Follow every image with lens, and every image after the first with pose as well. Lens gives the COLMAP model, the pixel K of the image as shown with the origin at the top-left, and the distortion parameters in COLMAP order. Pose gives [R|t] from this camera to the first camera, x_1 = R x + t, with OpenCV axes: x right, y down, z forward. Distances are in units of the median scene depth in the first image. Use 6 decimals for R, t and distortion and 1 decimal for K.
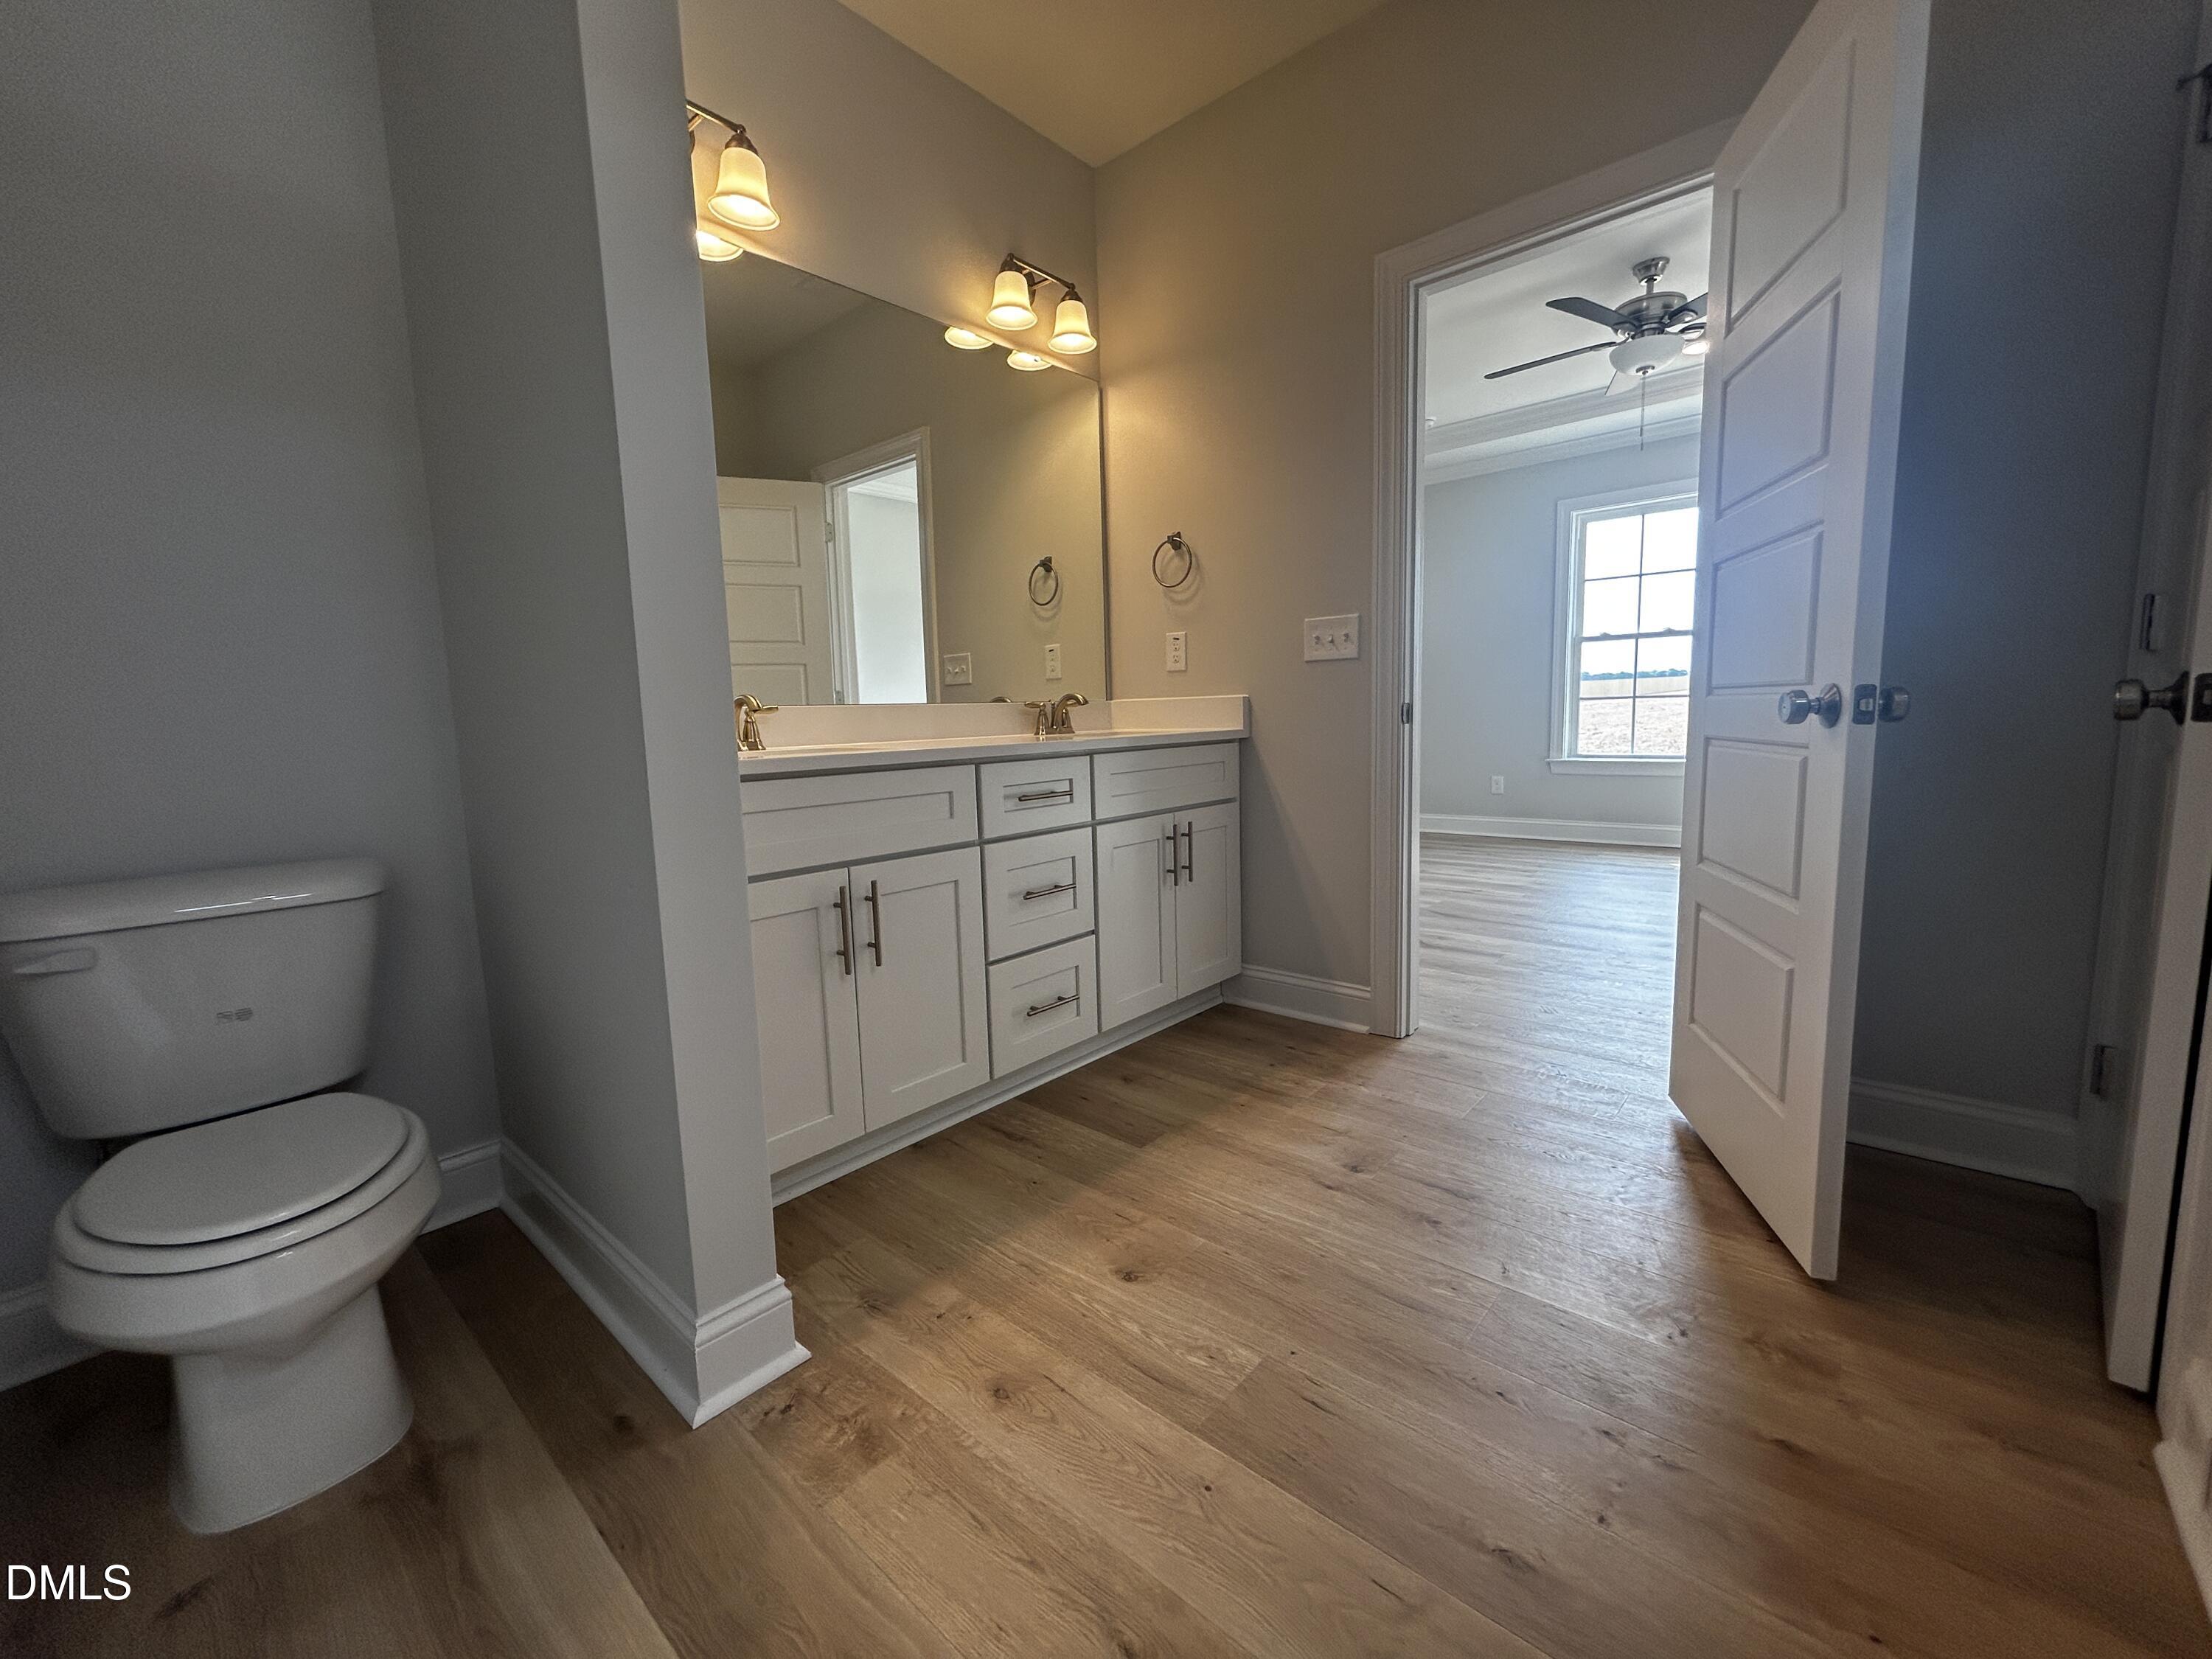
lens RADIAL K [[888.8, 0, 1089.4], [0, 888.8, 832.4], [0, 0, 1]] dist [0.002658, 0.000671]
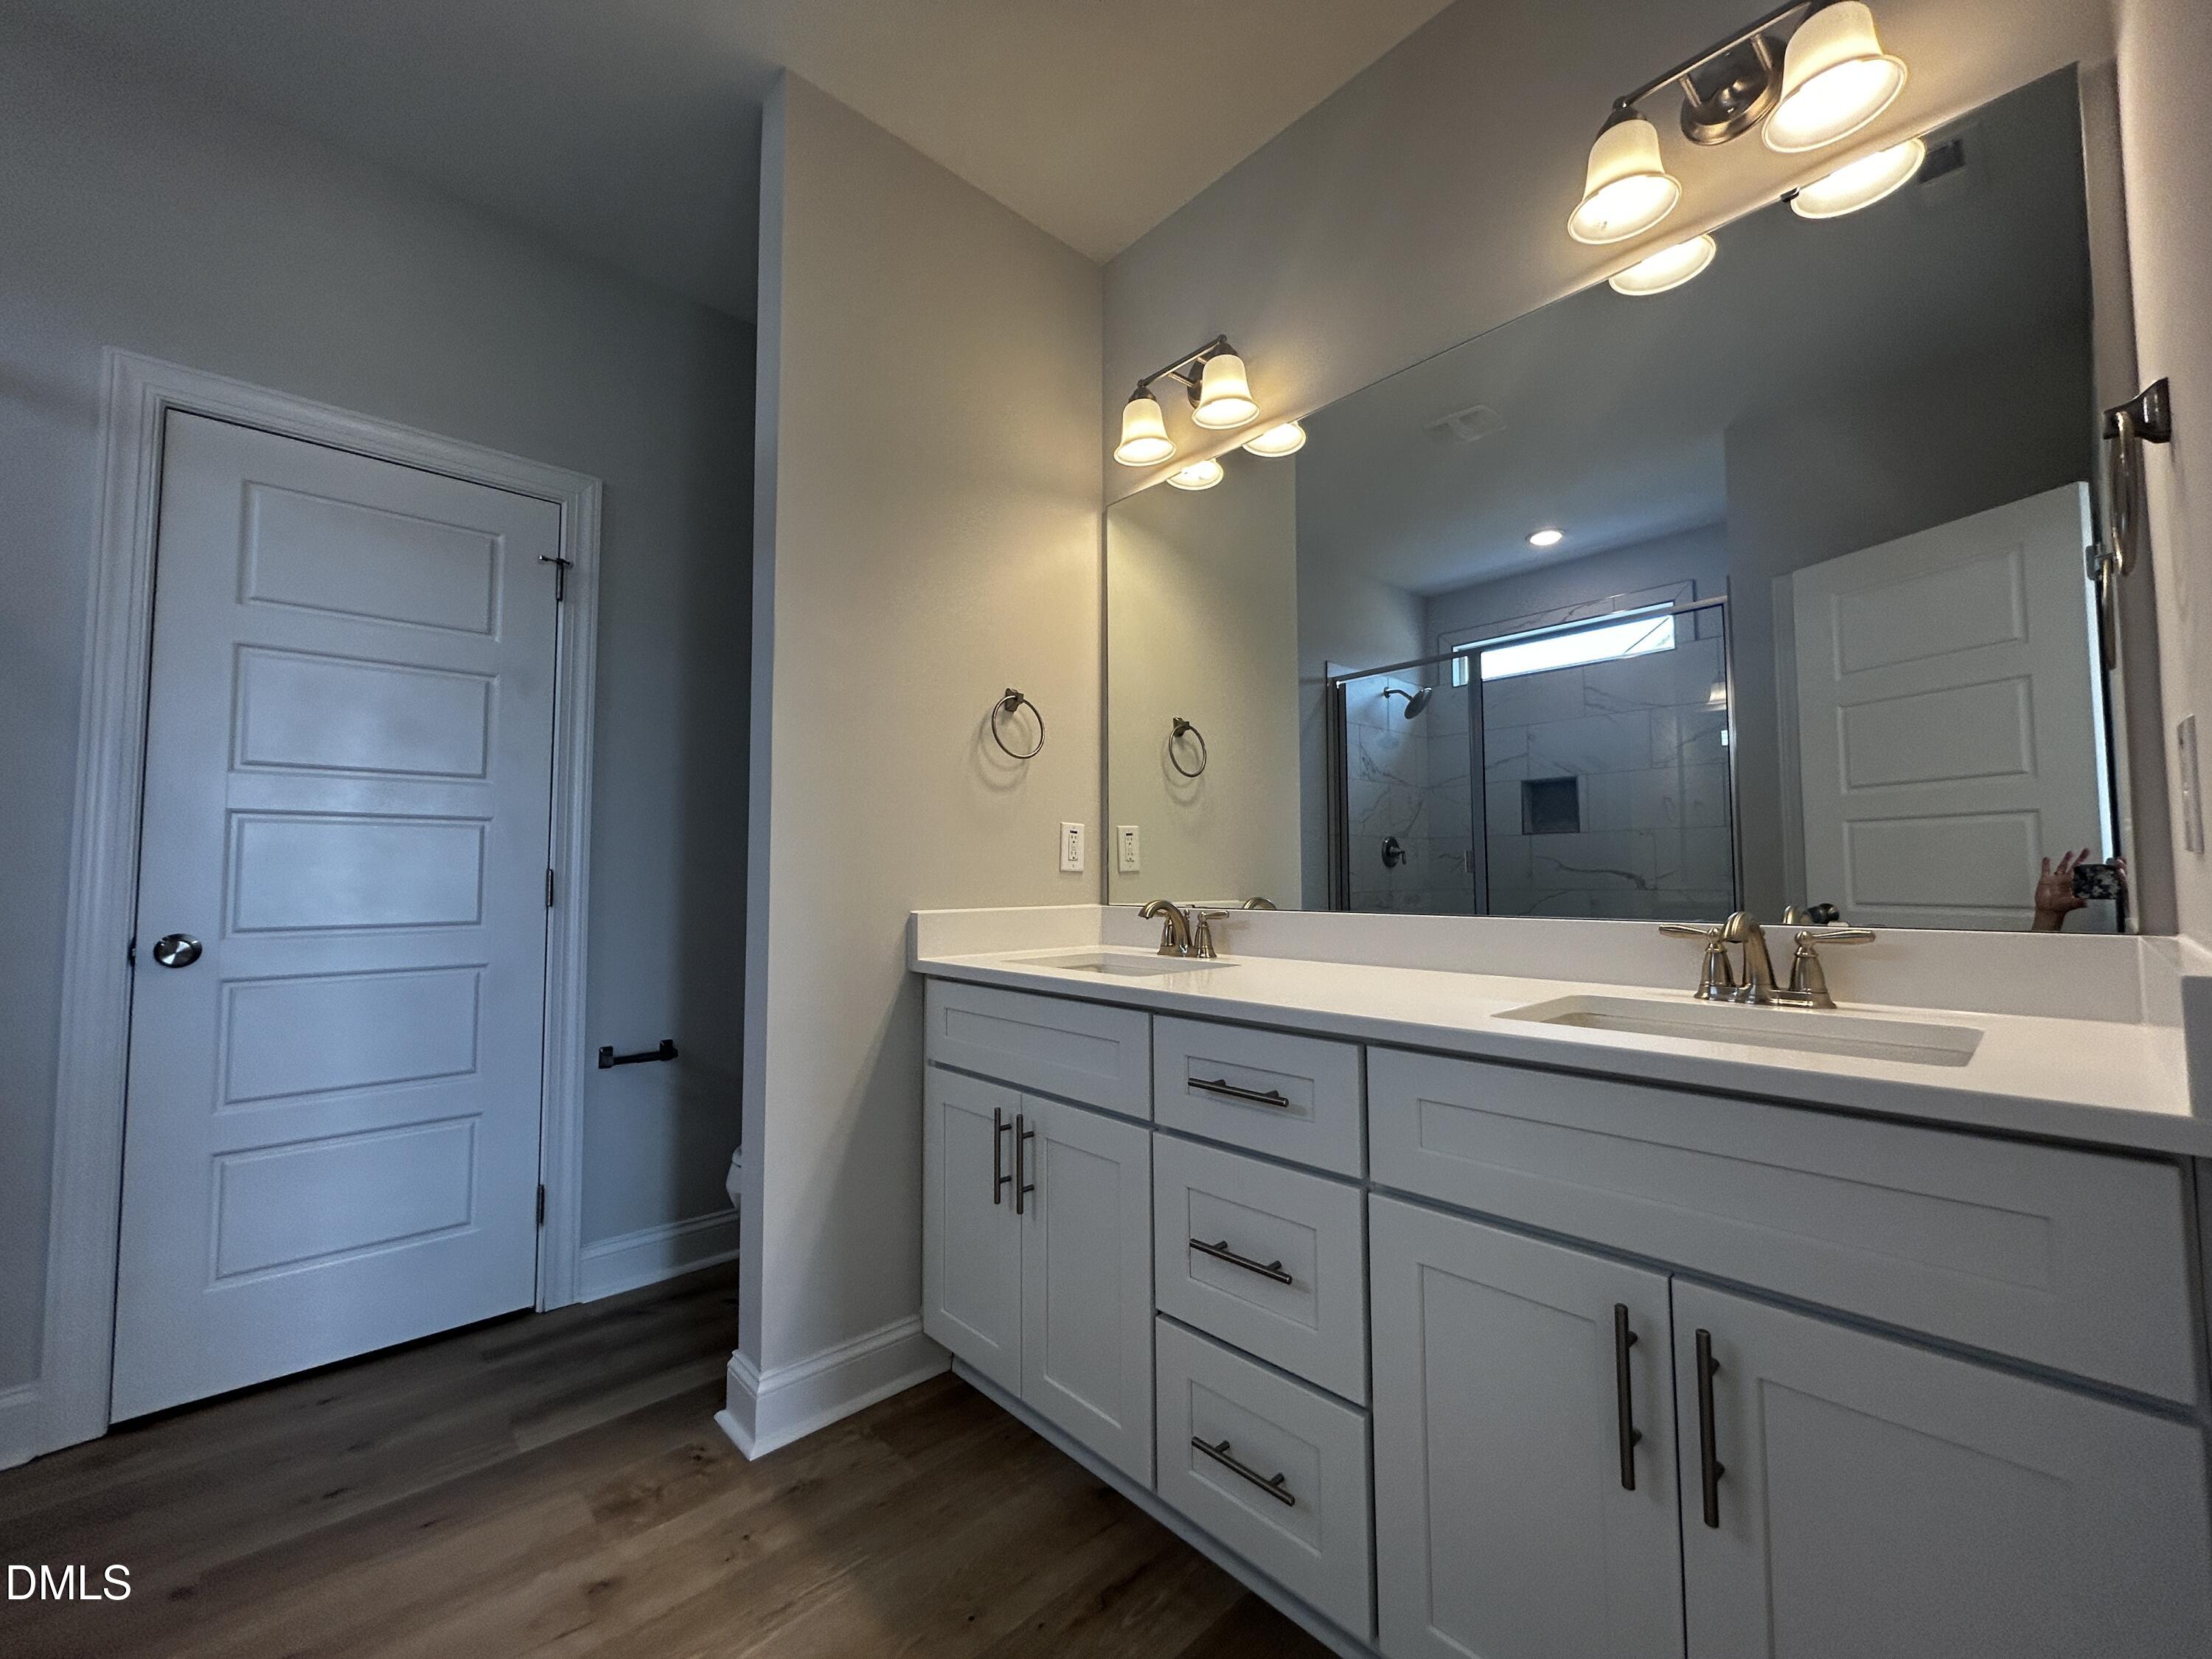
lens RADIAL K [[888.8, 0, 1115.8], [0, 888.8, 829.3], [0, 0, 1]] dist [0.002658, 0.000671]
pose [[-0.086910, -0.023698, -0.995934, 0.718342], [-0.120858, 0.992584, -0.013071, -0.256889], [0.988858, 0.119231, -0.089129, 1.227605]]
